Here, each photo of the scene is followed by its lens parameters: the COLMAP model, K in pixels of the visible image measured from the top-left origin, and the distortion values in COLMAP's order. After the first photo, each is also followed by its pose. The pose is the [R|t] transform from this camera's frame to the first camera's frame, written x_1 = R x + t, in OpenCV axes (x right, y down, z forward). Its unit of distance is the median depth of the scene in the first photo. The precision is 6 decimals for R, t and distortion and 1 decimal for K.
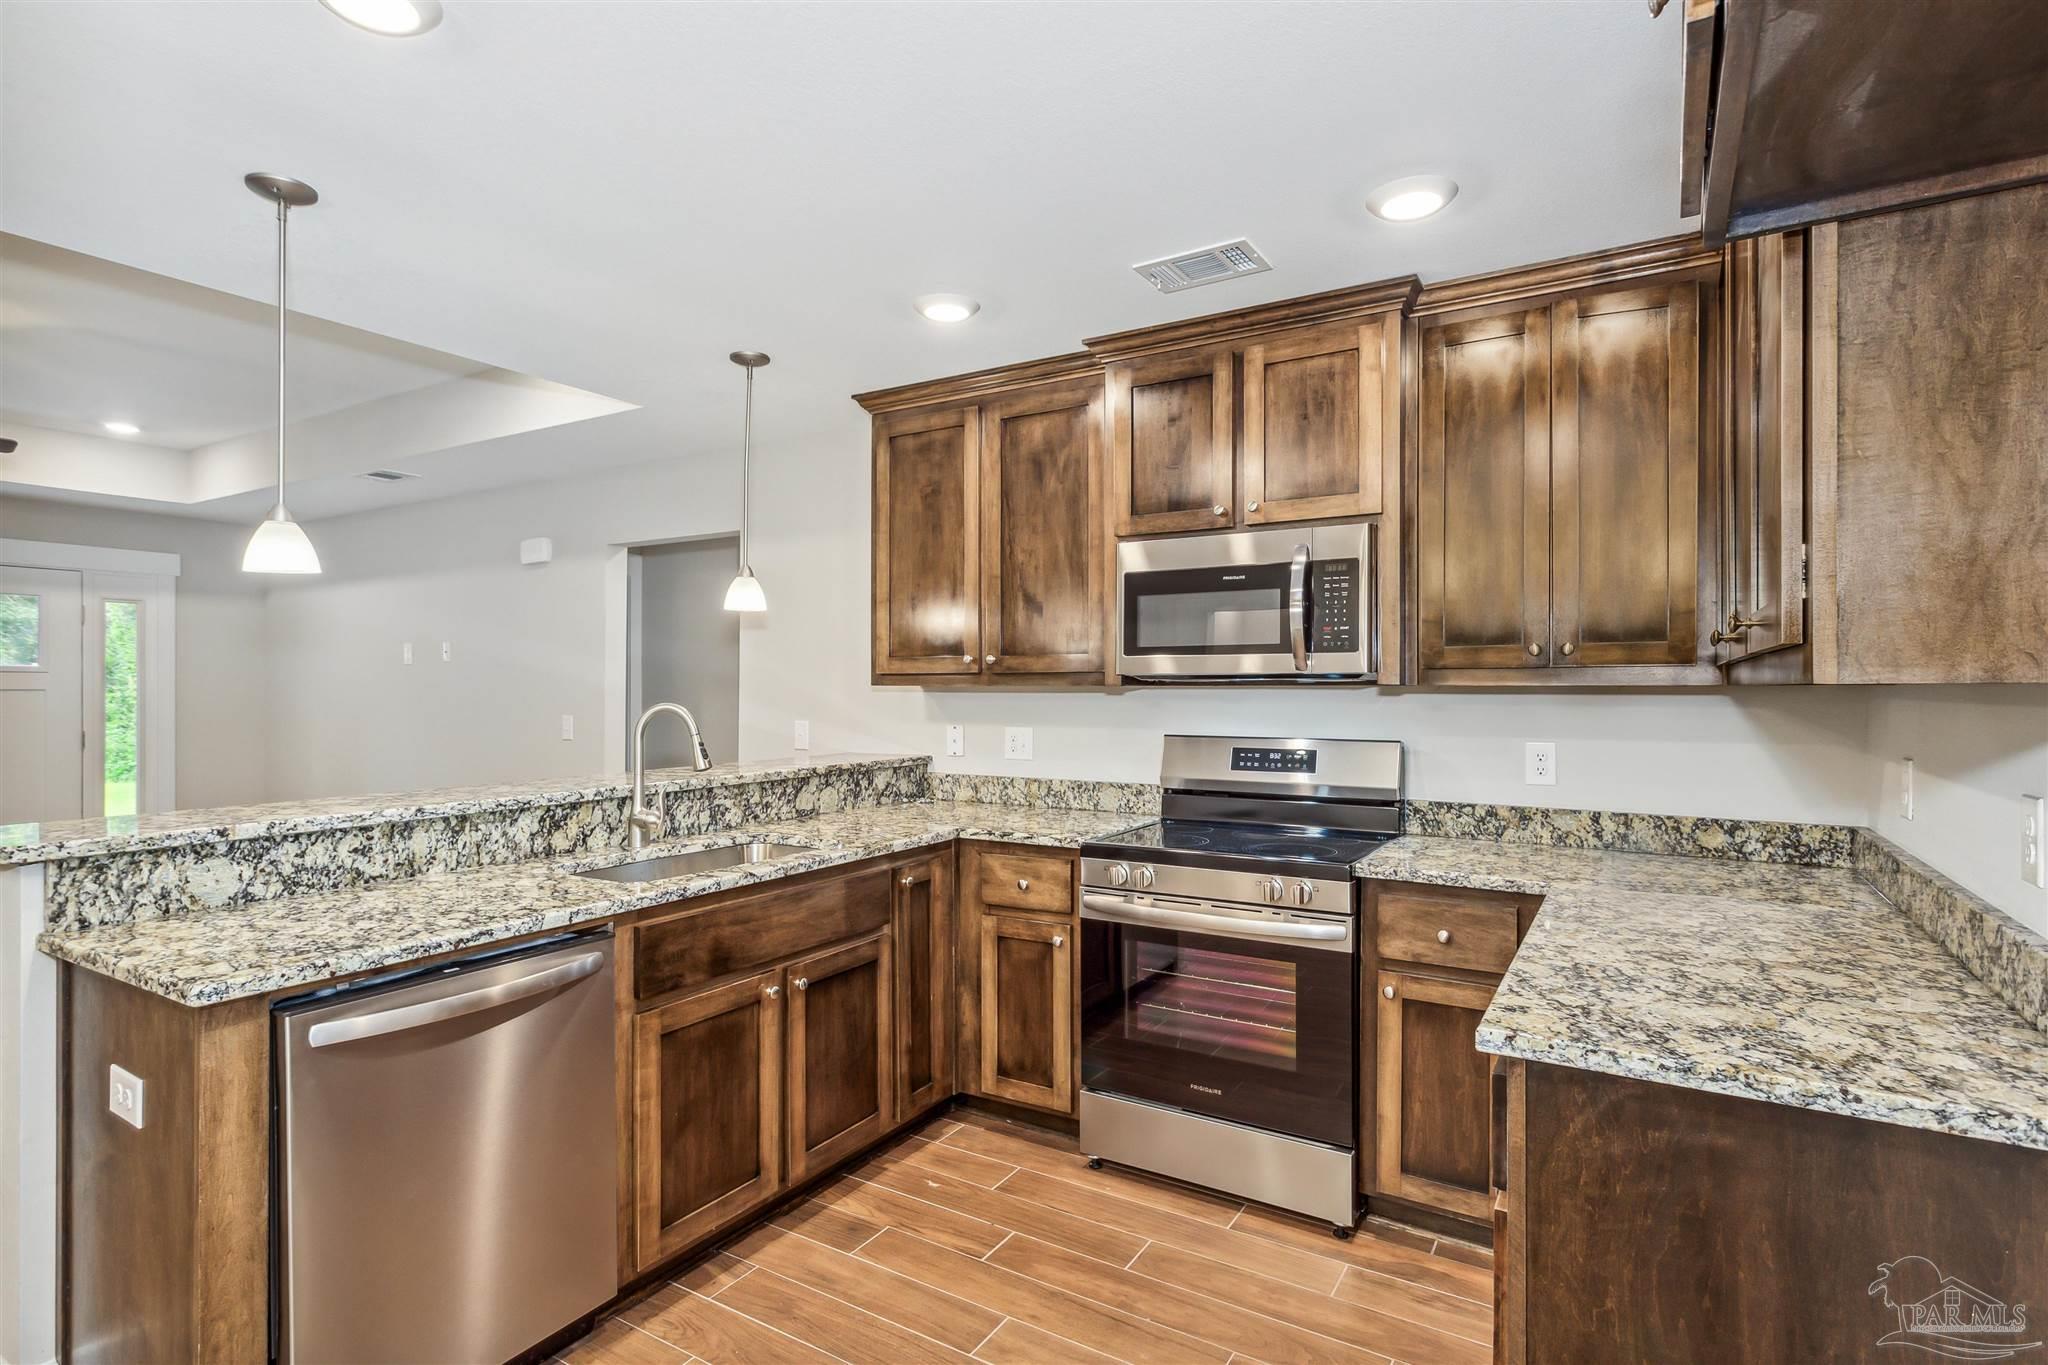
lens RADIAL K [[1020.3, 0, 1024.0], [0, 1020.3, 688.2], [0, 0, 1]] dist [0.004879, 0.000860]
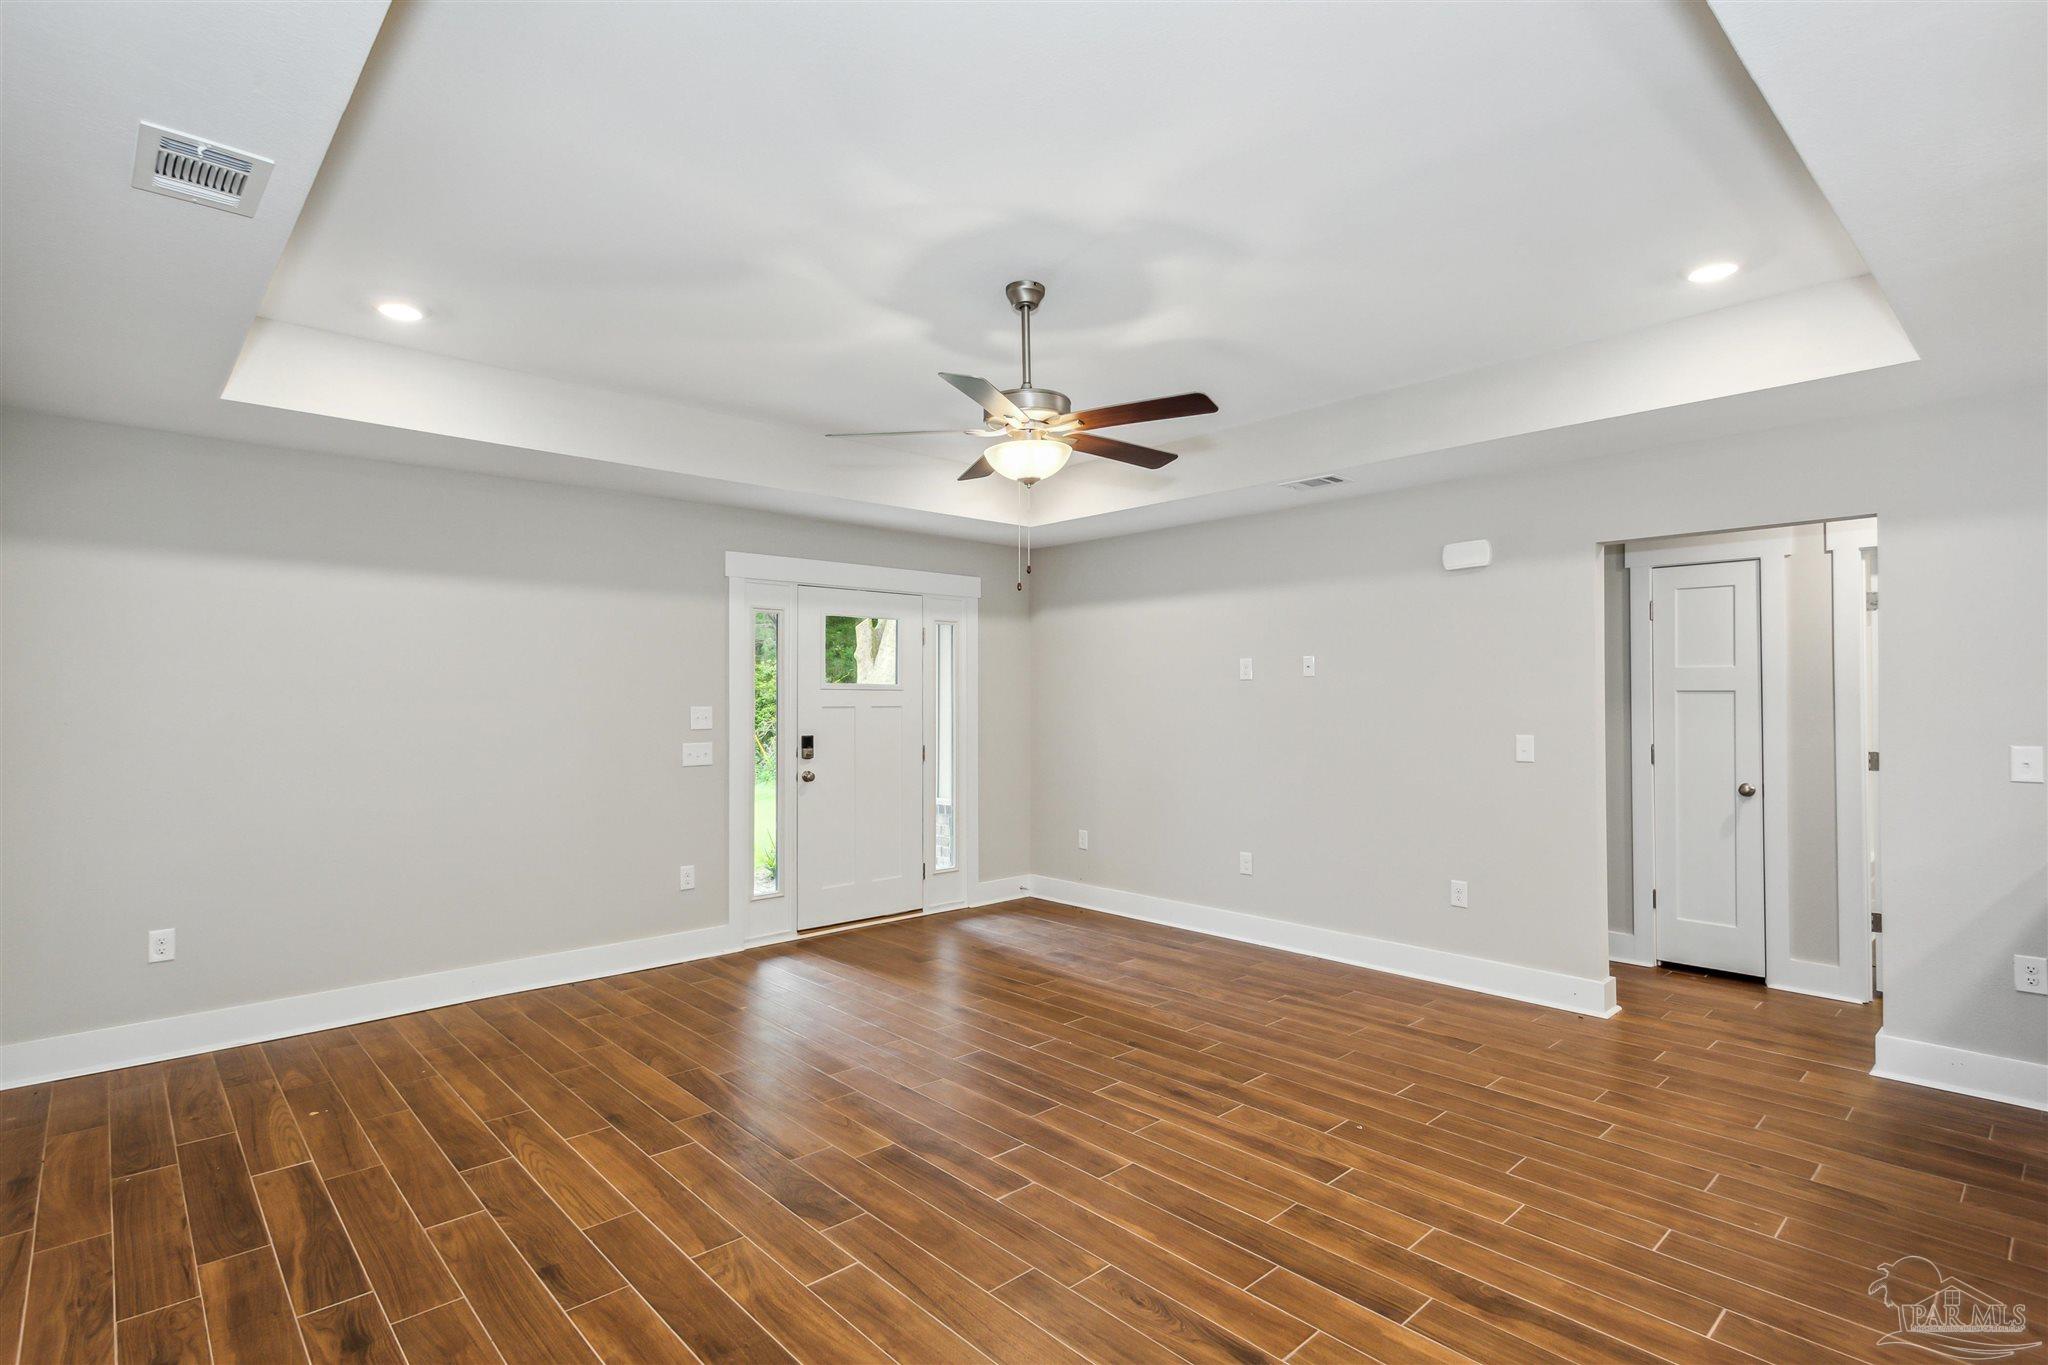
lens RADIAL K [[994.1, 0, 1017.1], [0, 994.1, 681.7], [0, 0, 1]] dist [0.000804, 0.000209]
pose [[0.961569, -0.007497, -0.274460, -1.157124], [0.002549, 0.999828, -0.018382, -0.009140], [0.274551, 0.016976, 0.961423, 0.060005]]
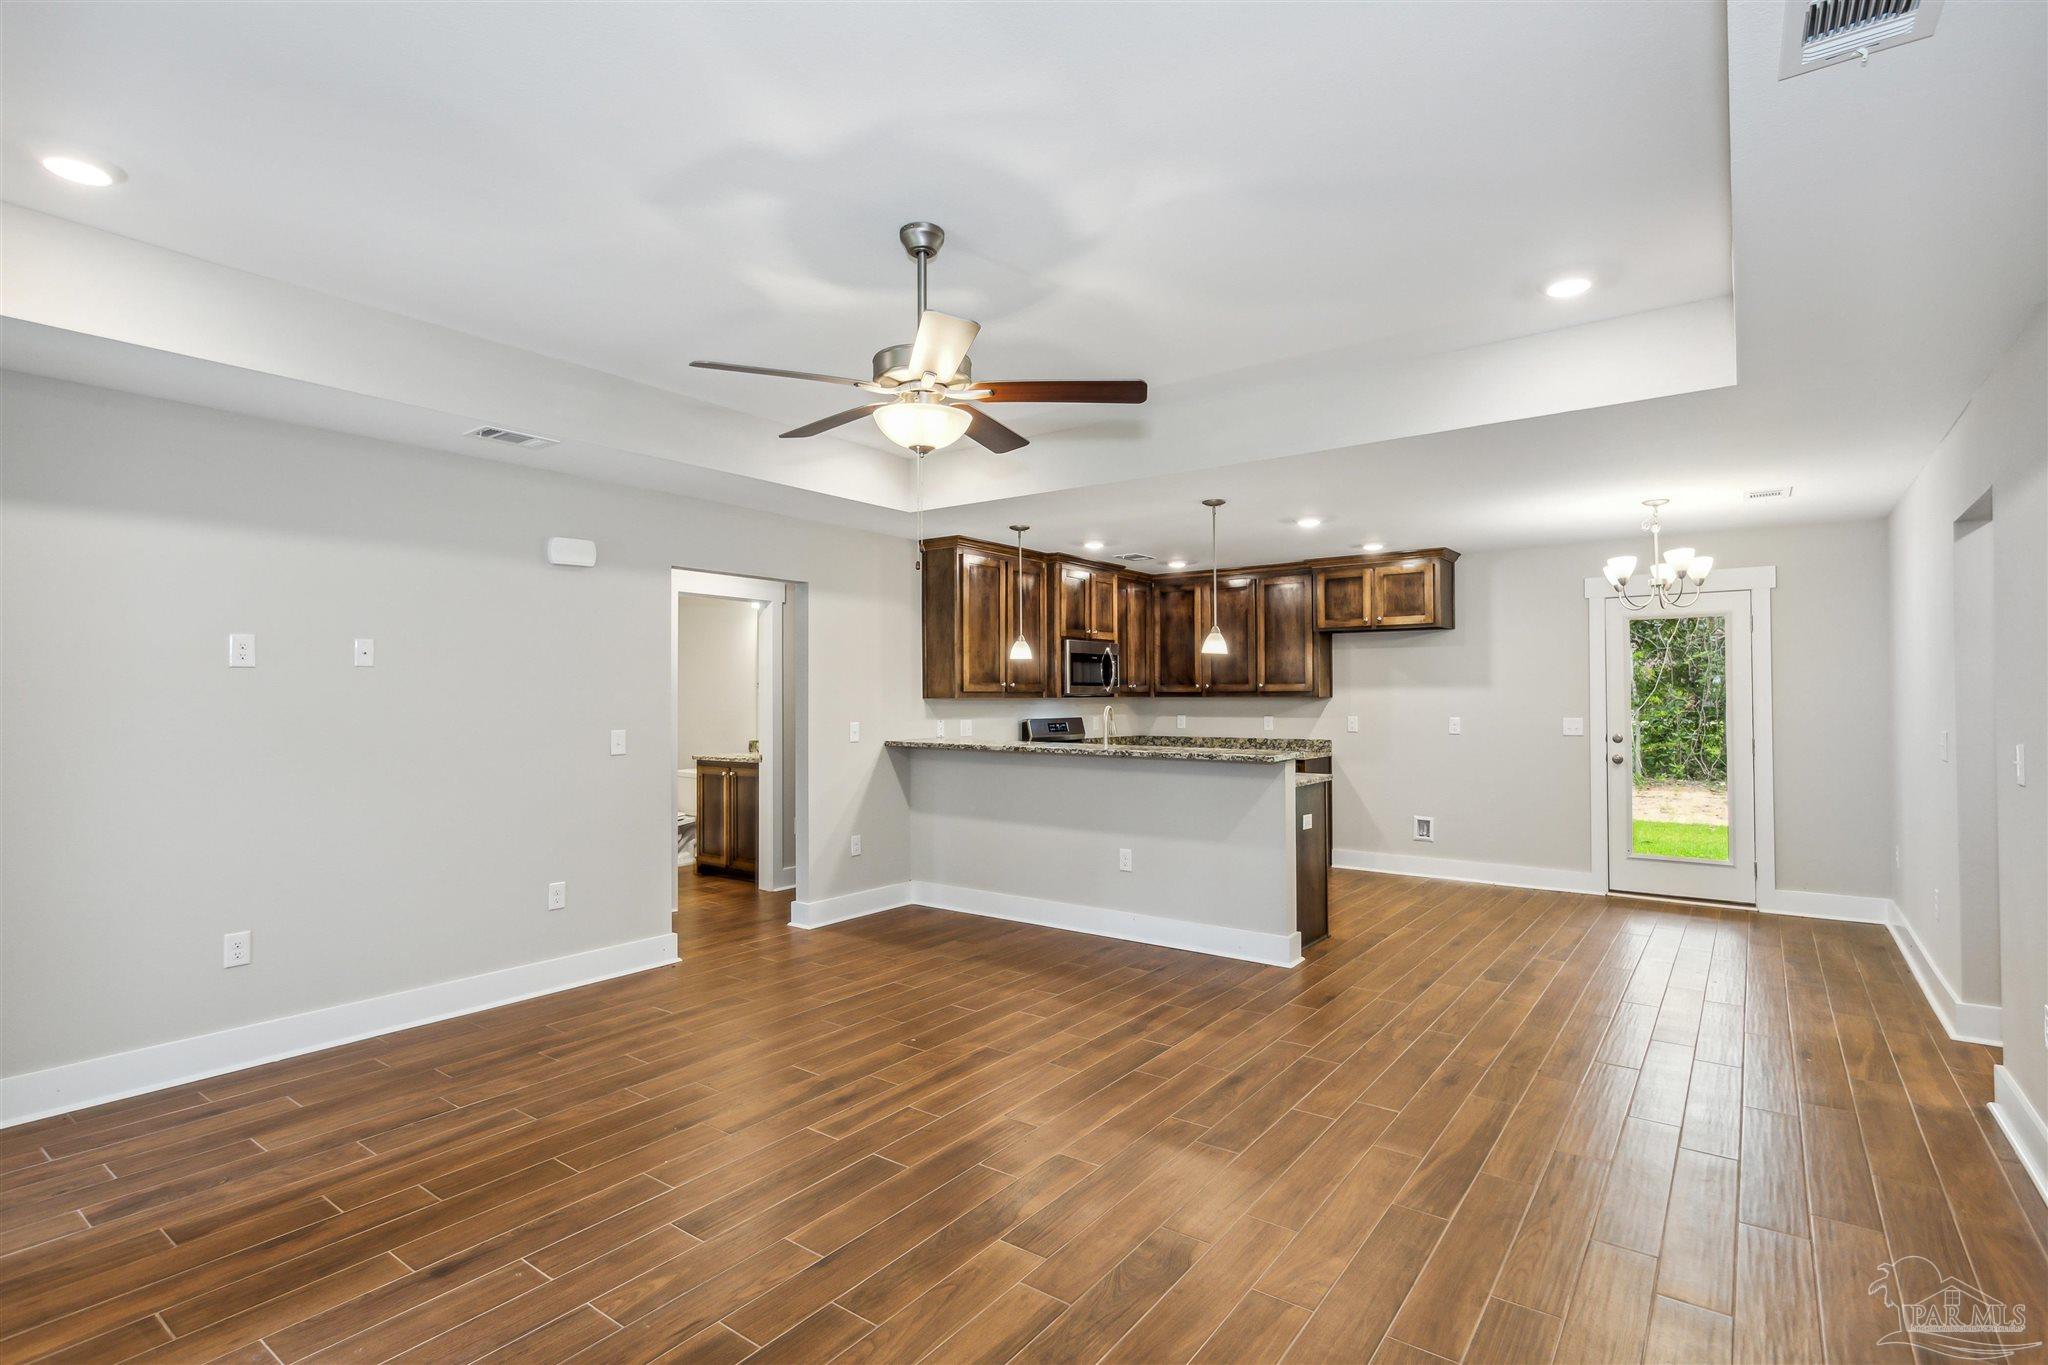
lens RADIAL K [[994.1, 0, 1017.1], [0, 994.1, 681.7], [0, 0, 1]] dist [0.000804, 0.000209]
pose [[0.089046, 0.014400, 0.995923, -2.464228], [0.003495, 0.999885, -0.014769, -0.006537], [-0.996021, 0.004796, 0.088985, 0.974415]]
